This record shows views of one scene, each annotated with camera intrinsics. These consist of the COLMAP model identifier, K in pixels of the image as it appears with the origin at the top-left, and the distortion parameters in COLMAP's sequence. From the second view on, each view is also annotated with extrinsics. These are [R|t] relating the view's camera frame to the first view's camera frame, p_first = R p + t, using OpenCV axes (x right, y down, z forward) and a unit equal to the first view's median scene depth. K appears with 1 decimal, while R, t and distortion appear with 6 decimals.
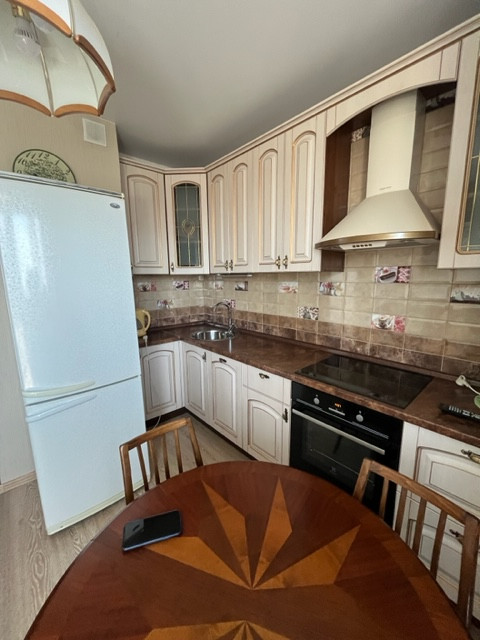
lens RADIAL K [[257.2, 0, 241.1], [0, 257.2, 318.8], [0, 0, 1]] dist [-0.002306, -0.000334]
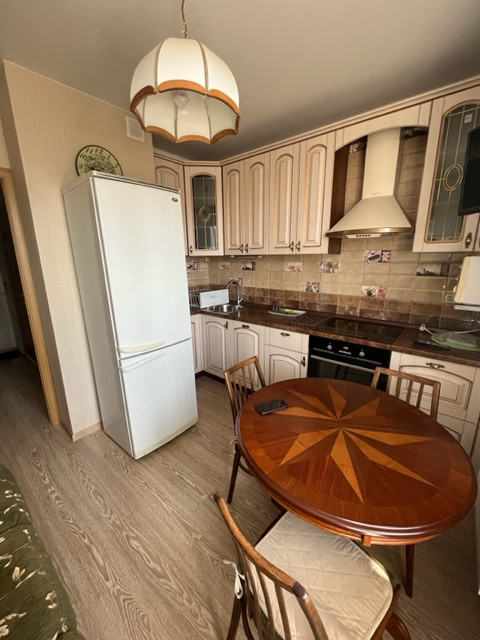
lens RADIAL K [[257.2, 0, 241.1], [0, 257.2, 318.8], [0, 0, 1]] dist [-0.002306, -0.000334]
pose [[0.989889, -0.033777, 0.137763, -0.327968], [0.024118, 0.997171, 0.071192, 0.045405], [-0.139778, -0.067149, 0.987903, -0.274700]]
